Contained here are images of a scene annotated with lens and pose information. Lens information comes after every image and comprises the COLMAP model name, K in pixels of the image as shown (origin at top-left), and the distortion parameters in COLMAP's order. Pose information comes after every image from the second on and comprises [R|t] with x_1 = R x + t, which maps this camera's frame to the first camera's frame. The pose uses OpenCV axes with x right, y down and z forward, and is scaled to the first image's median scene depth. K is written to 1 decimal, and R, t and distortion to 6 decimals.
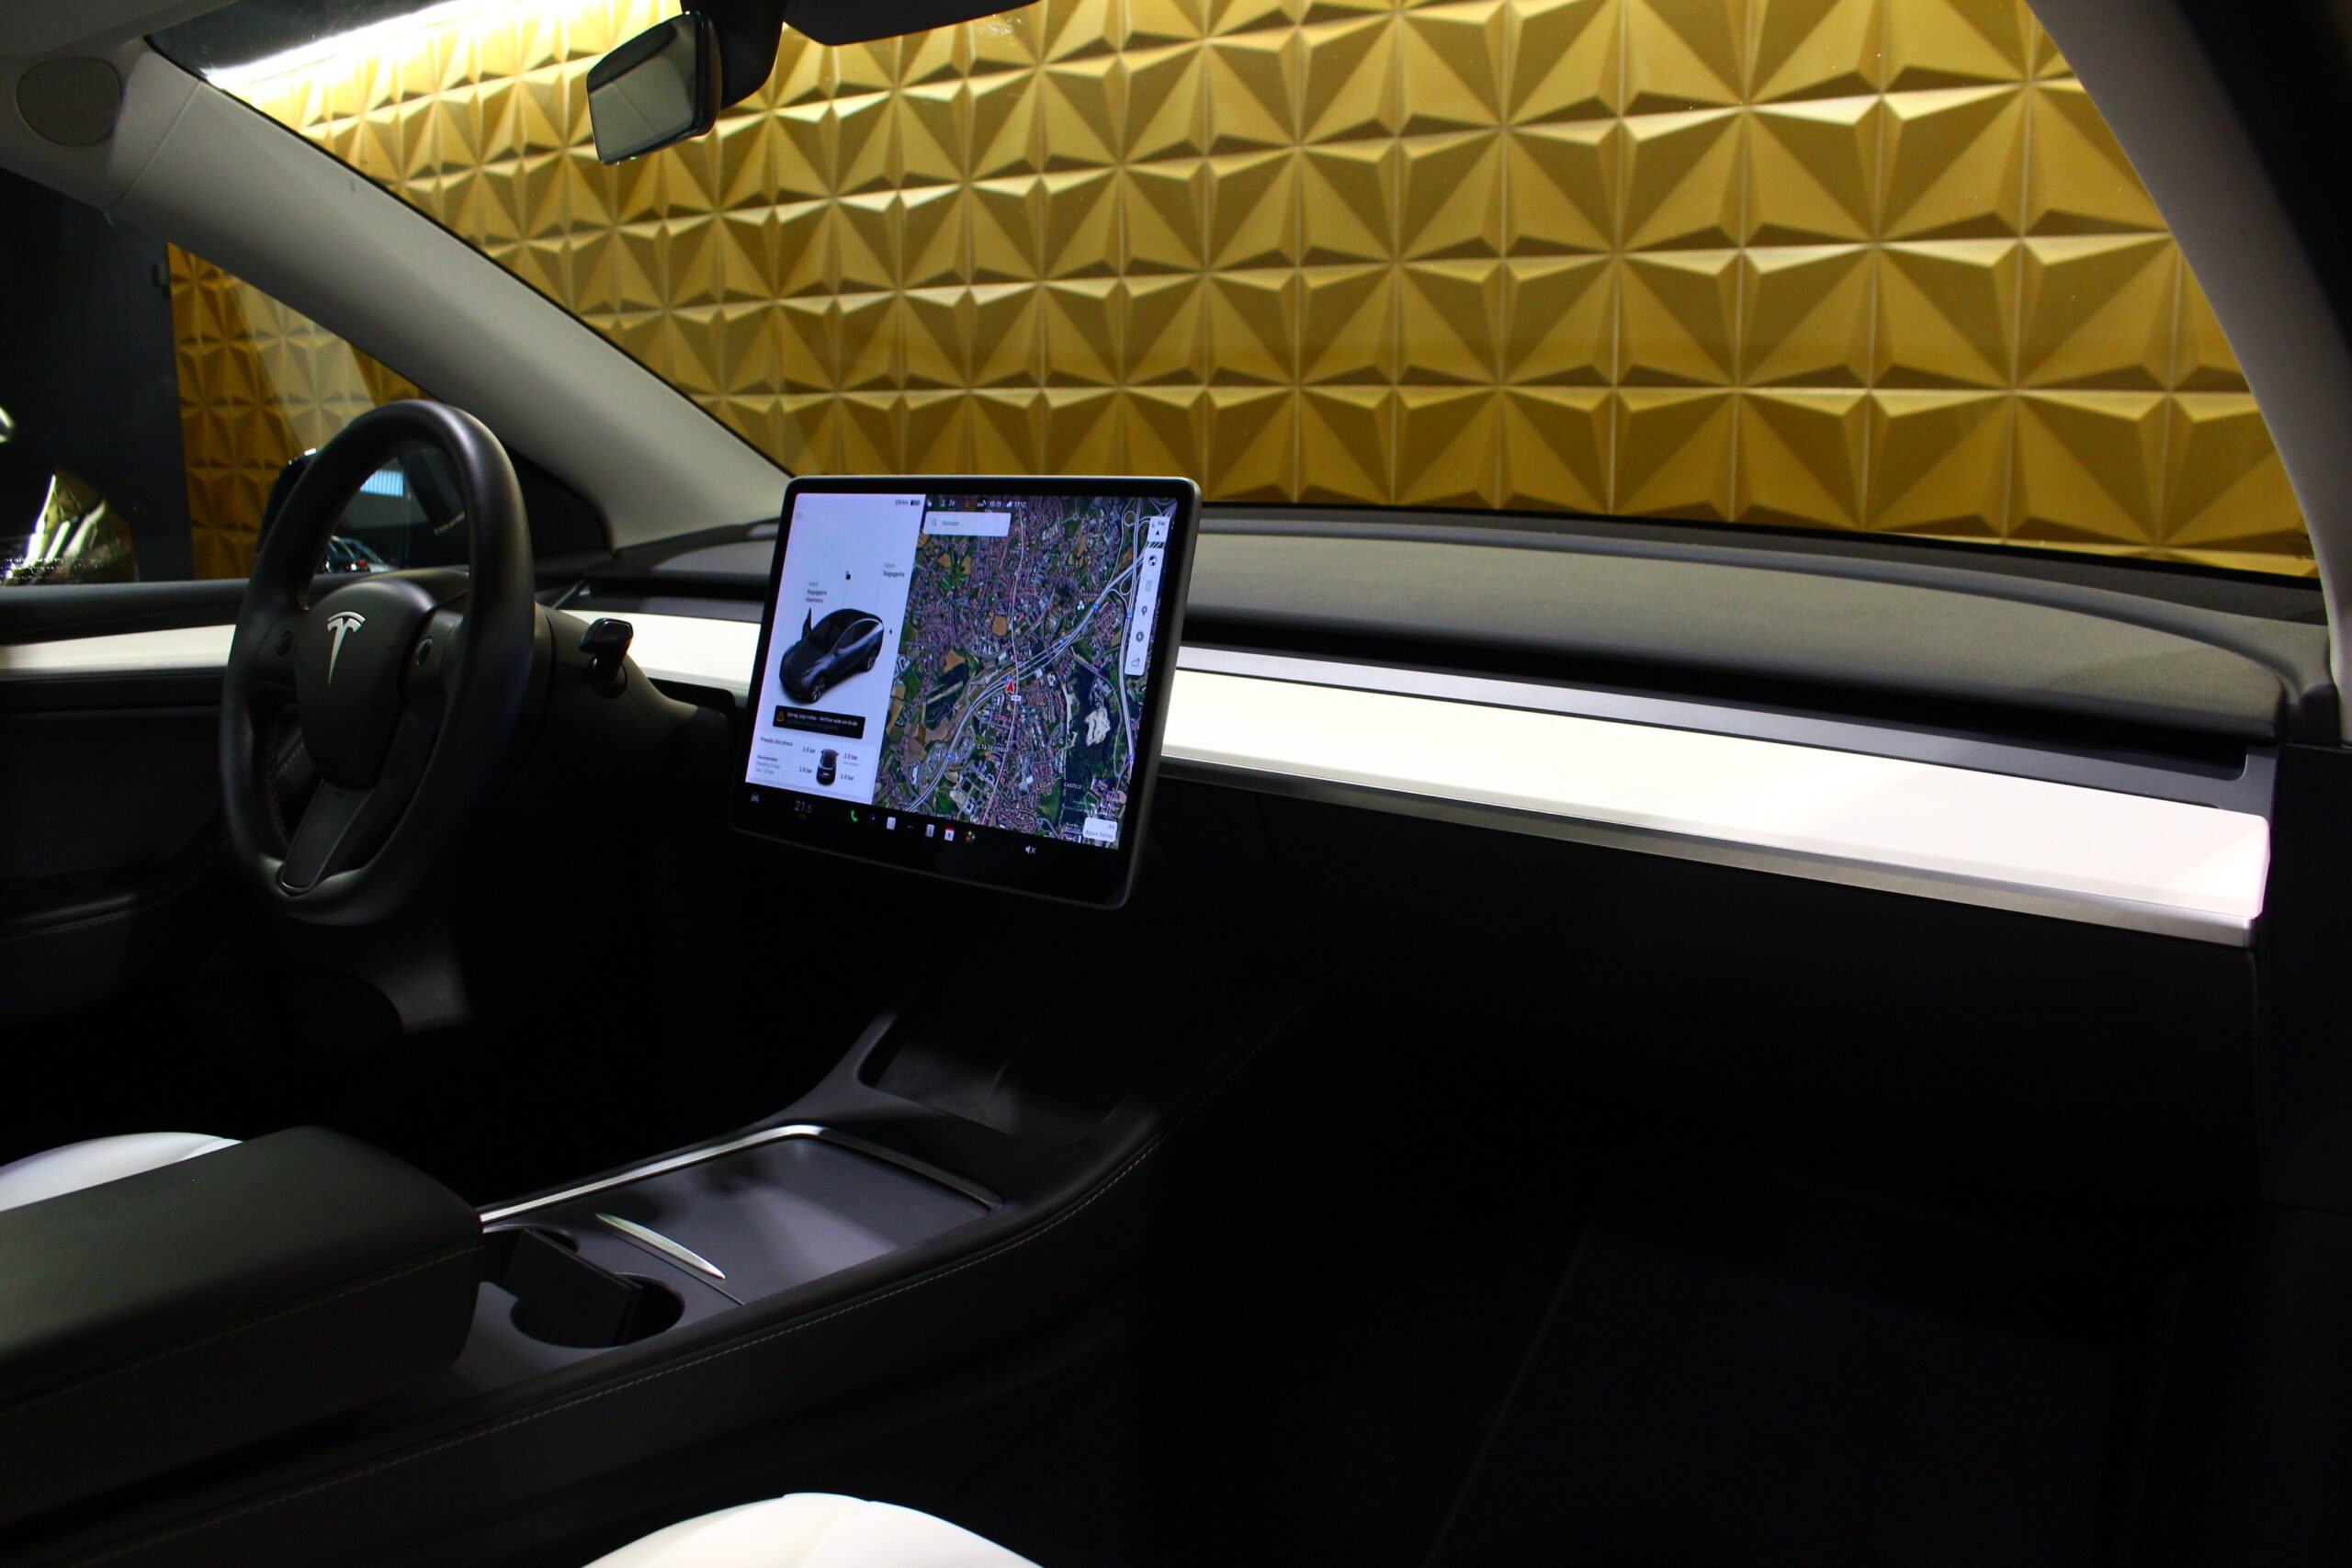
lens RADIAL K [[1940.5, 0, 1187.5], [0, 1940.5, 823.0], [0, 0, 1]] dist [-0.138606, 0.068862]
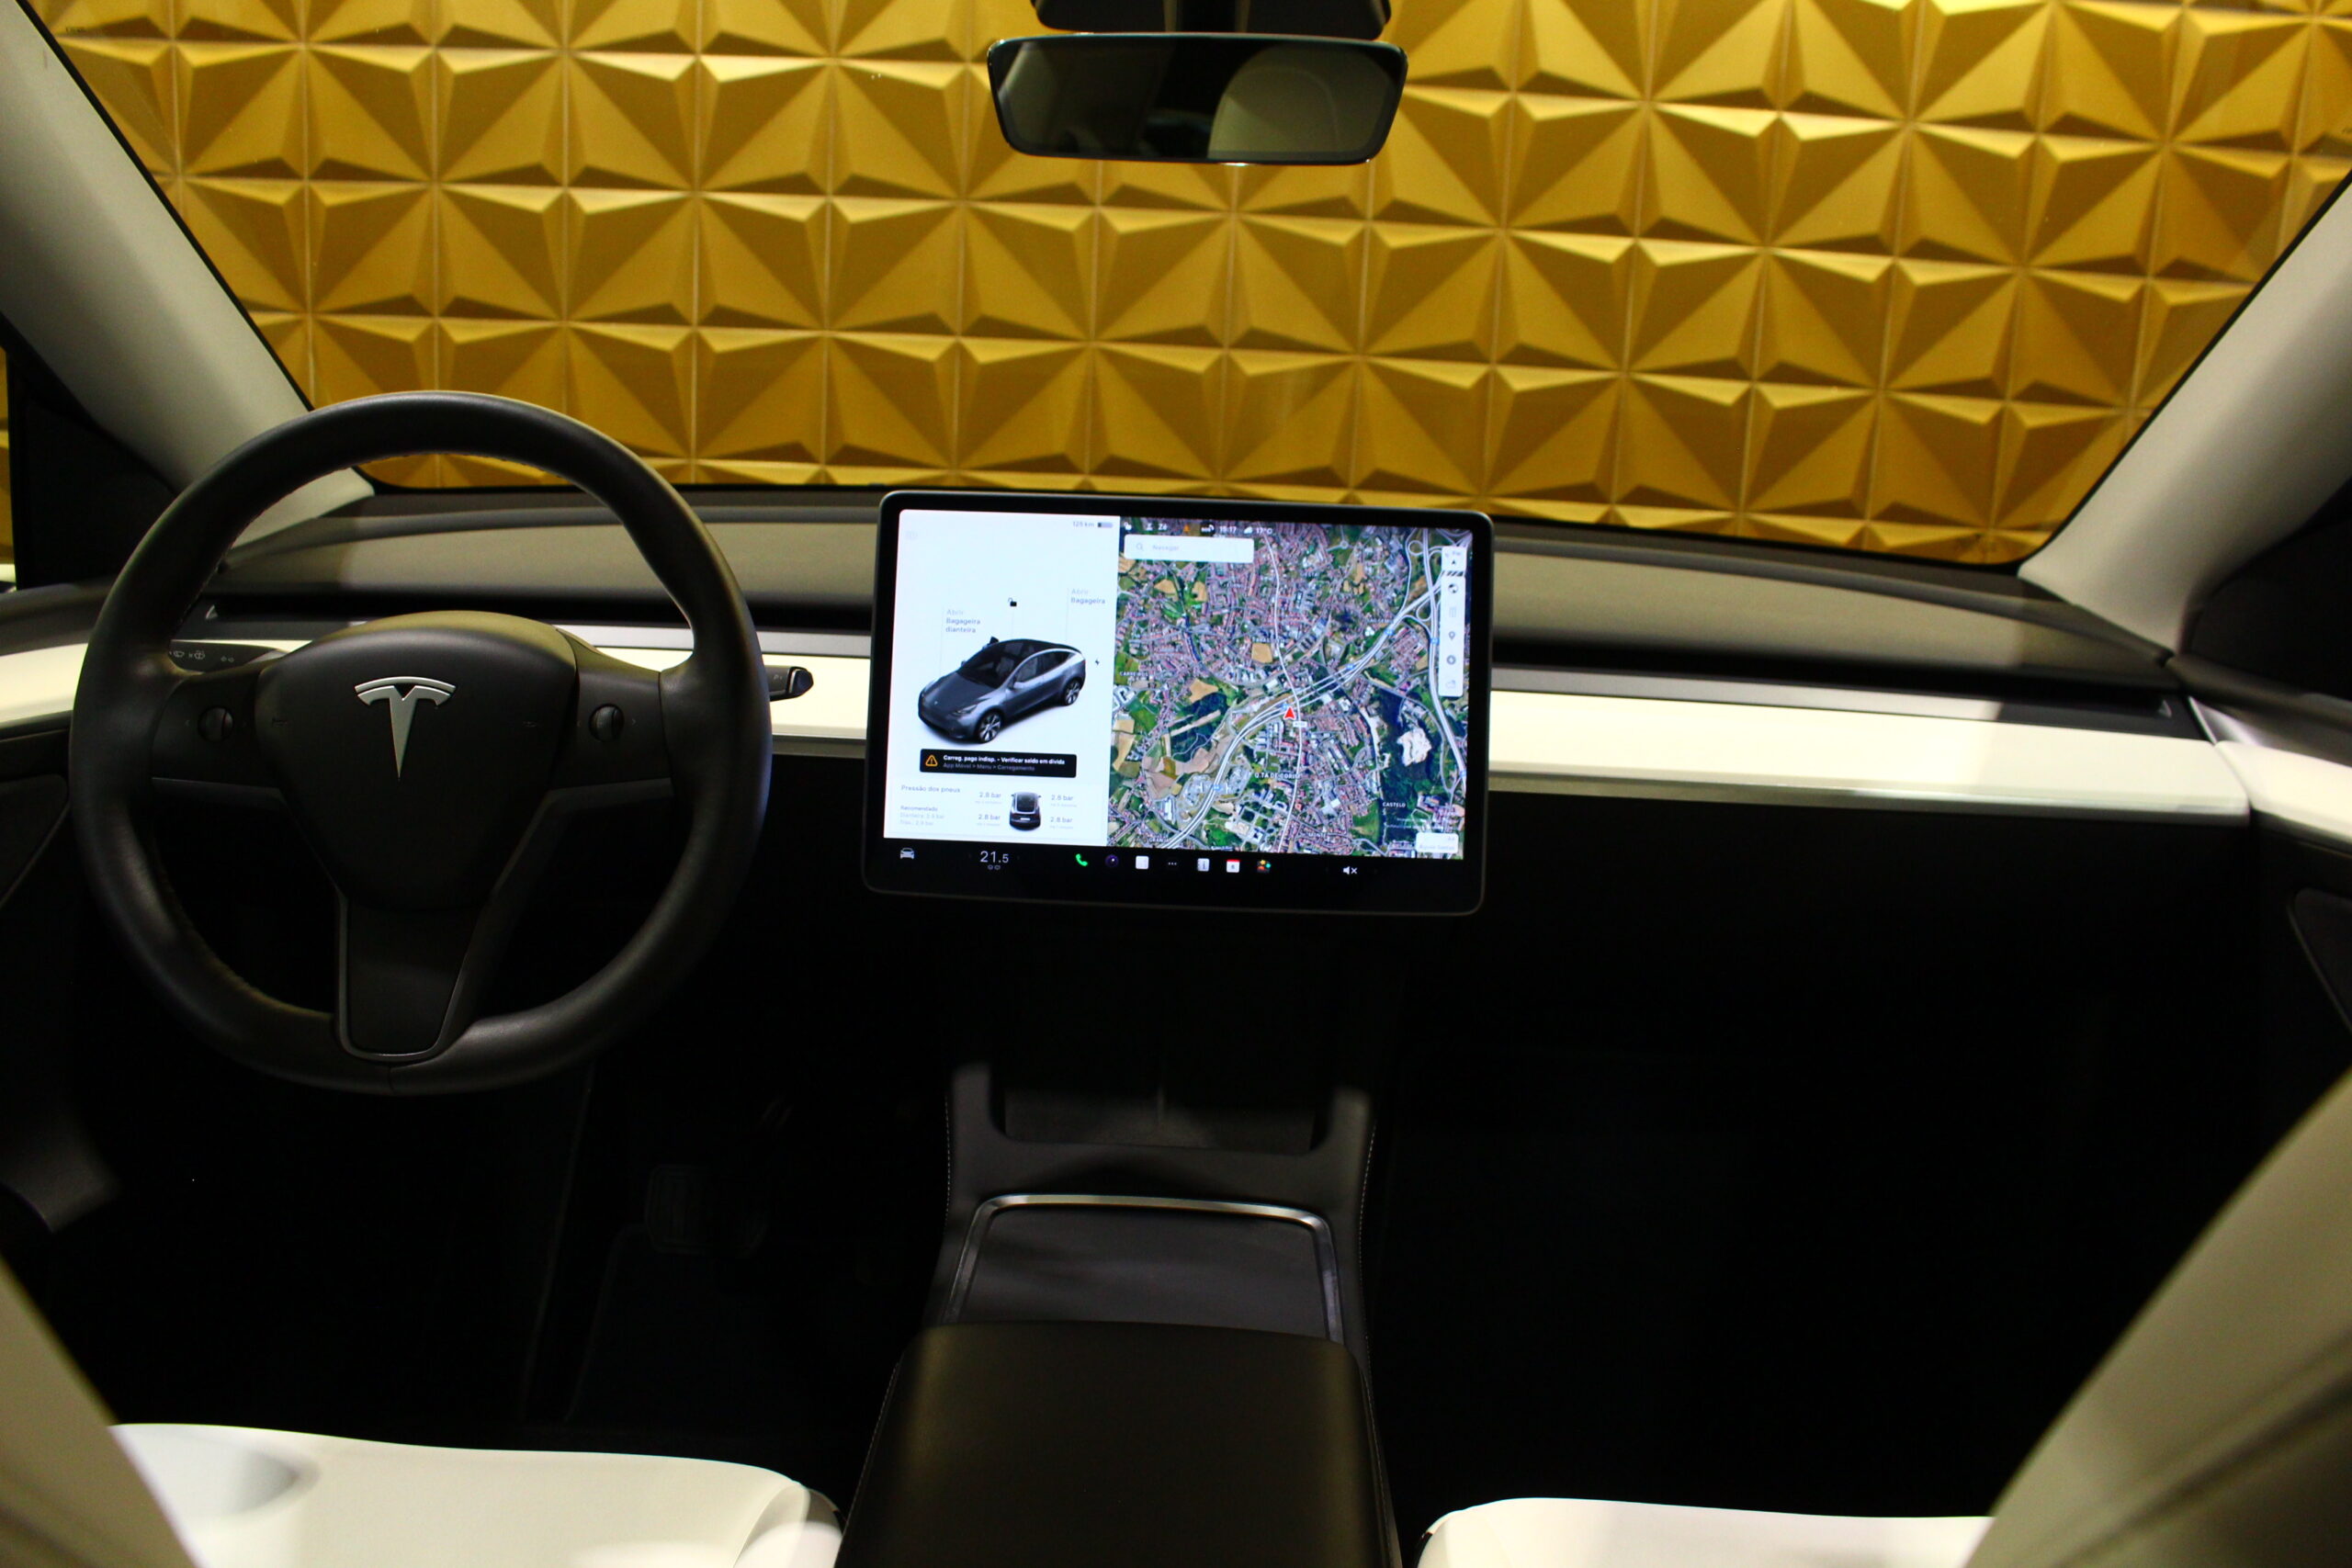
lens RADIAL K [[1940.5, 0, 1181.5], [0, 1940.5, 780.1], [0, 0, 1]] dist [-0.138606, 0.068862]
pose [[0.761472, -0.104678, 0.639689, -0.729633], [0.086386, 0.994459, 0.059899, -0.094056], [-0.642415, 0.009649, 0.766296, 0.242554]]
